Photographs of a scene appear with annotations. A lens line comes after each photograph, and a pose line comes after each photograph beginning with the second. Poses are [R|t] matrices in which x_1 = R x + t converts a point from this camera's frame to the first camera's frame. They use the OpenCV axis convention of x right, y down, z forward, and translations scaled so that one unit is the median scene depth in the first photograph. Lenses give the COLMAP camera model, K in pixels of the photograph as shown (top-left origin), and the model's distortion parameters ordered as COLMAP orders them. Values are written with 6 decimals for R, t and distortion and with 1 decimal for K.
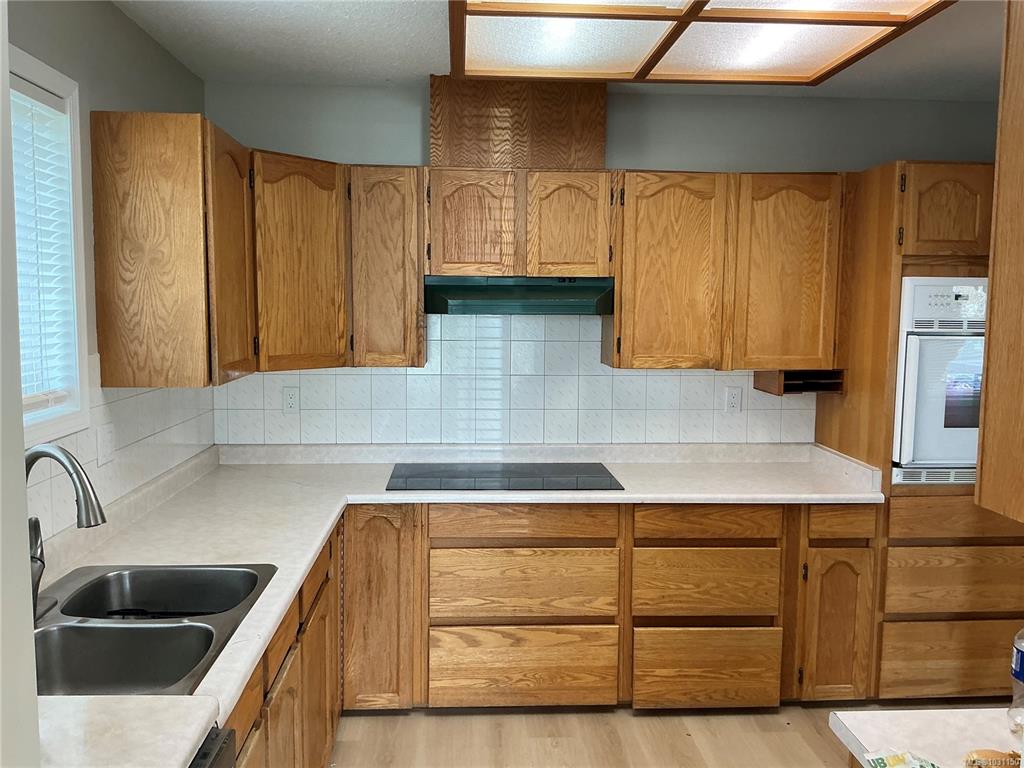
lens RADIAL K [[845.1, 0, 507.3], [0, 845.1, 381.3], [0, 0, 1]] dist [0.083206, -0.147192]
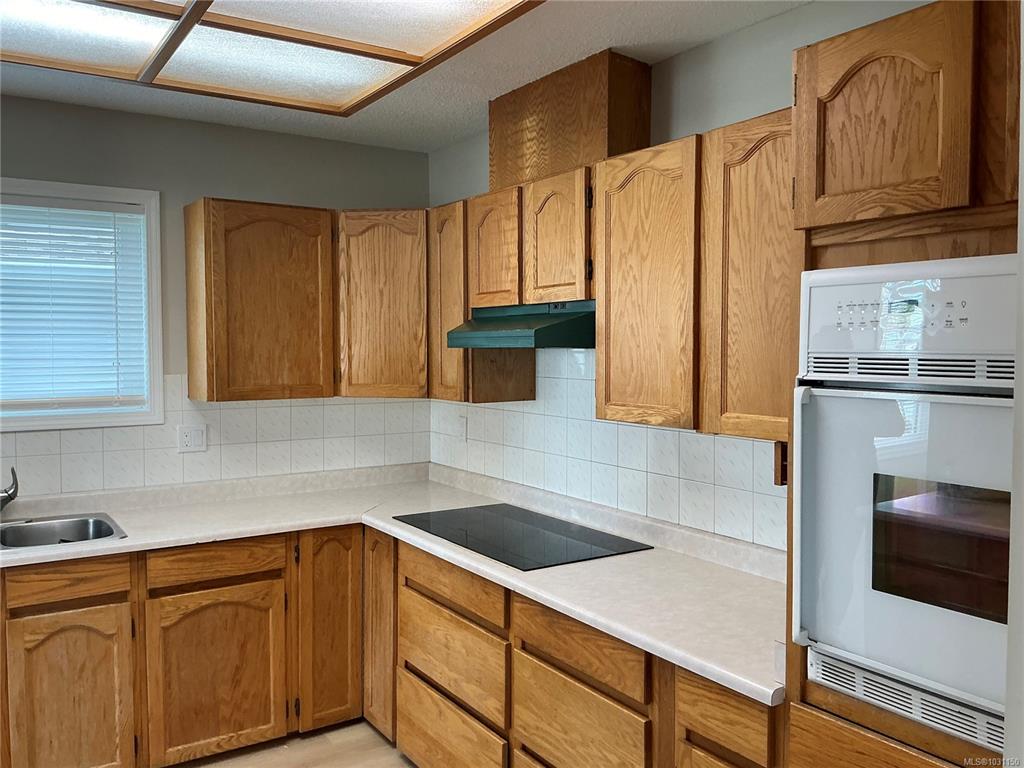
lens RADIAL K [[845.1, 0, 508.3], [0, 845.1, 381.1], [0, 0, 1]] dist [0.083206, -0.147192]
pose [[0.498135, 0.029983, -0.866581, 0.810176], [-0.075378, 0.997116, -0.008830, -0.038859], [0.863817, 0.069720, 0.498959, 0.591606]]
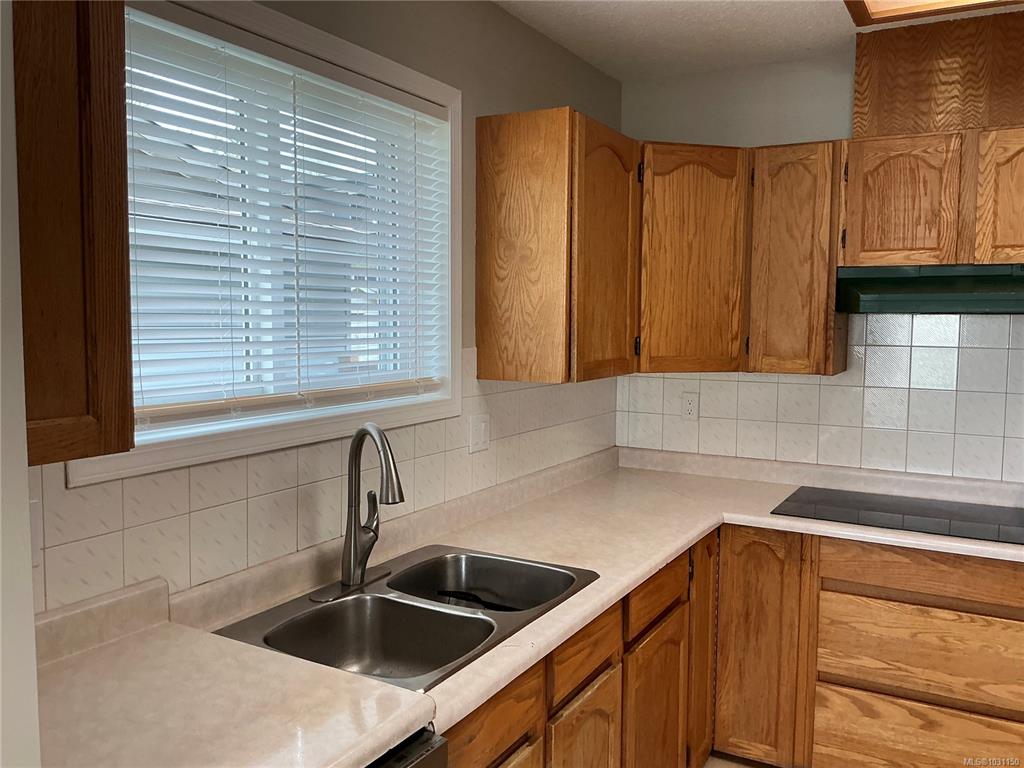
lens RADIAL K [[845.1, 0, 505.2], [0, 845.1, 381.6], [0, 0, 1]] dist [0.083206, -0.147192]
pose [[0.837432, 0.041071, -0.544996, 0.100453], [-0.050581, 0.998717, -0.002458, 0.008779], [0.544196, 0.029625, 0.838435, 0.109507]]
